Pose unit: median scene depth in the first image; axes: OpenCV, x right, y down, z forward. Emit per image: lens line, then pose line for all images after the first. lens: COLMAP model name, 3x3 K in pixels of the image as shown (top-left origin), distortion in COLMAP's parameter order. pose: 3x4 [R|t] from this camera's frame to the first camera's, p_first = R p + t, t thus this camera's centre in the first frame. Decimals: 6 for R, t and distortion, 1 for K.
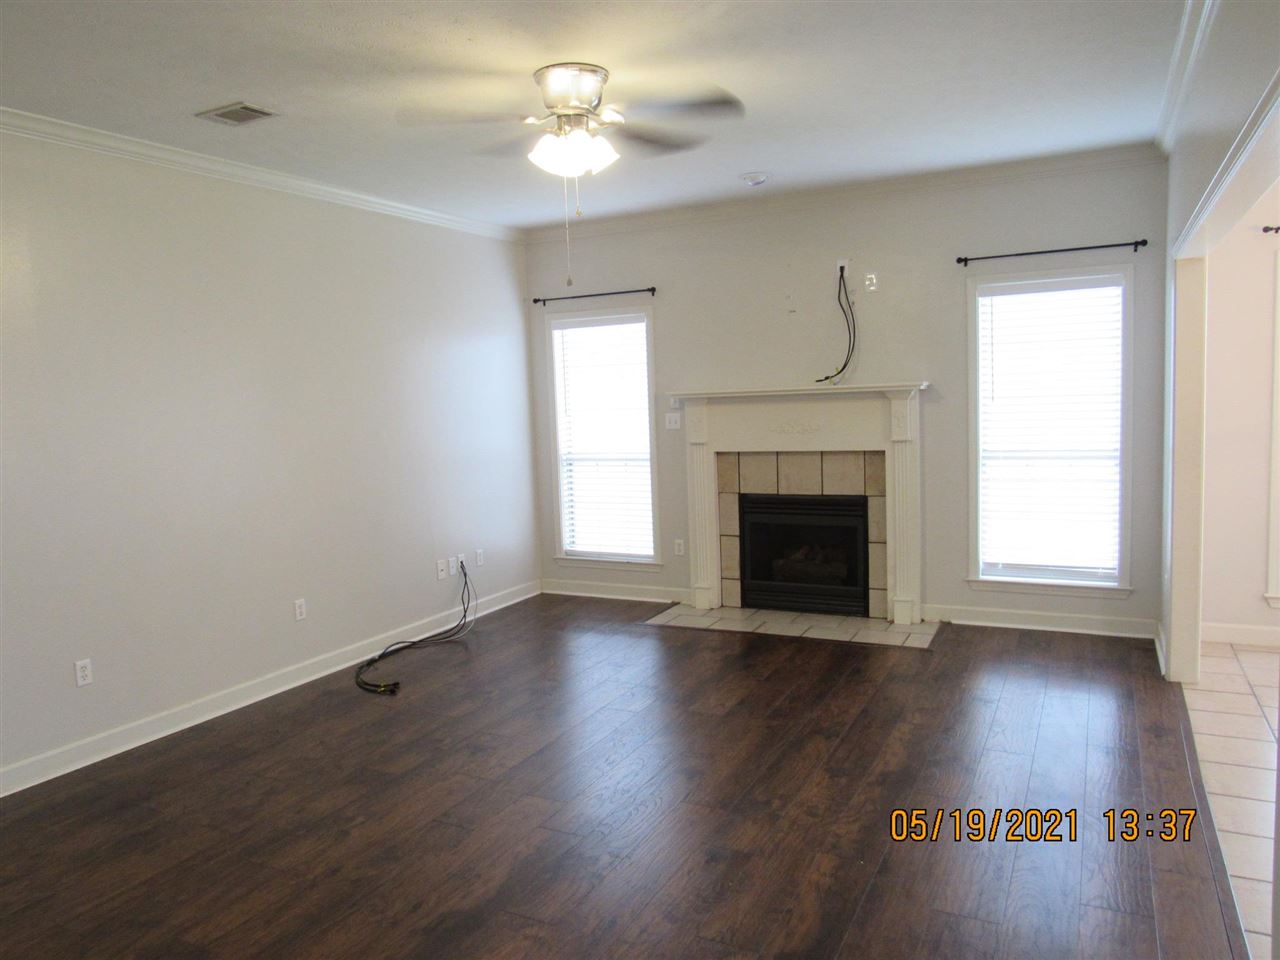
lens RADIAL K [[919.2, 0, 650.4], [0, 919.2, 461.3], [0, 0, 1]] dist [-0.001979, 0.011317]
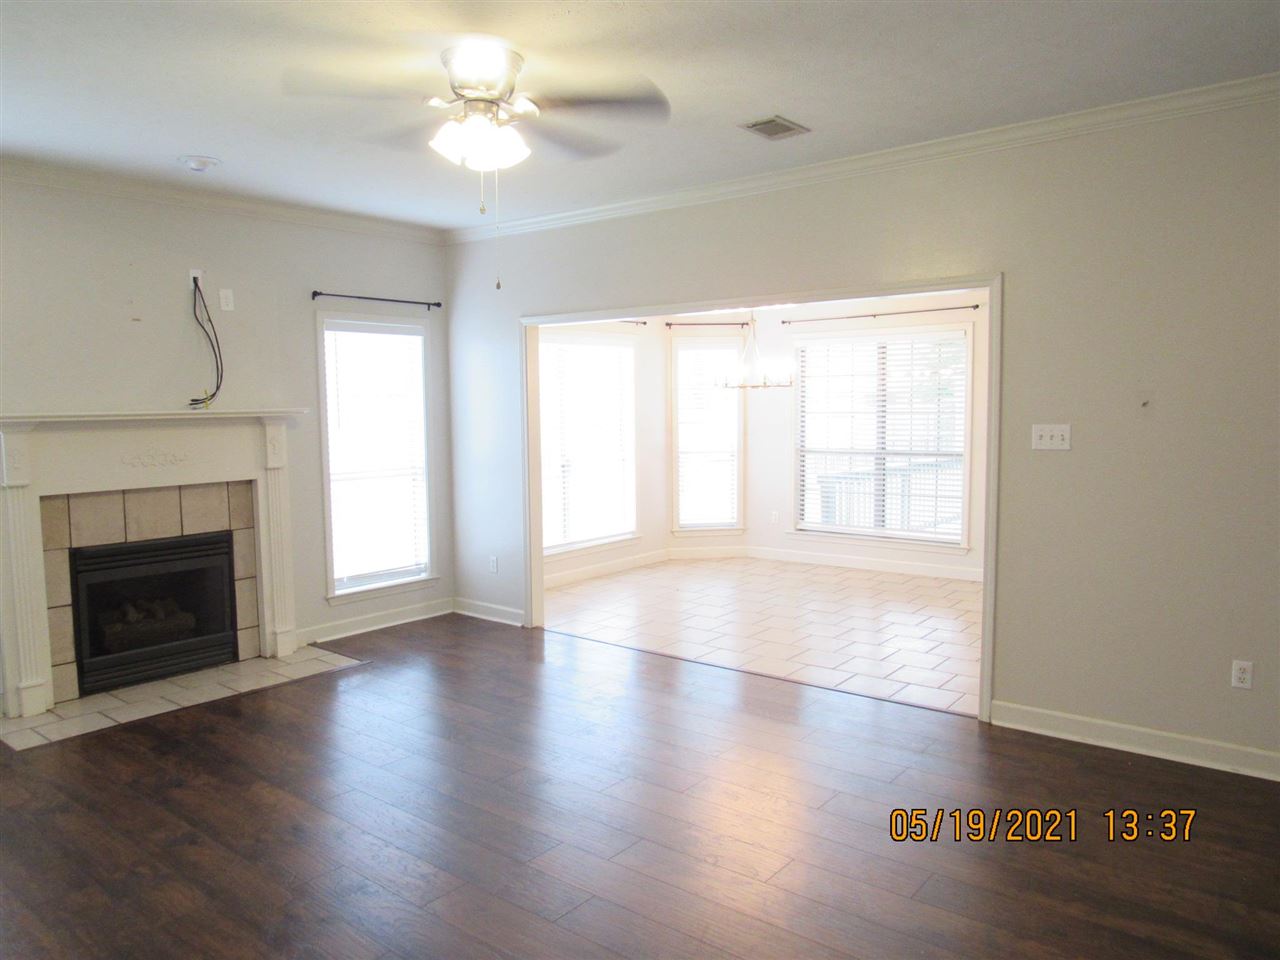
lens RADIAL K [[919.2, 0, 647.5], [0, 919.2, 476.4], [0, 0, 1]] dist [-0.001979, 0.011317]
pose [[0.229667, -0.043376, 0.972302, -0.564496], [0.079746, 0.996486, 0.025618, -0.006551], [-0.969997, 0.071654, 0.232319, 0.375080]]
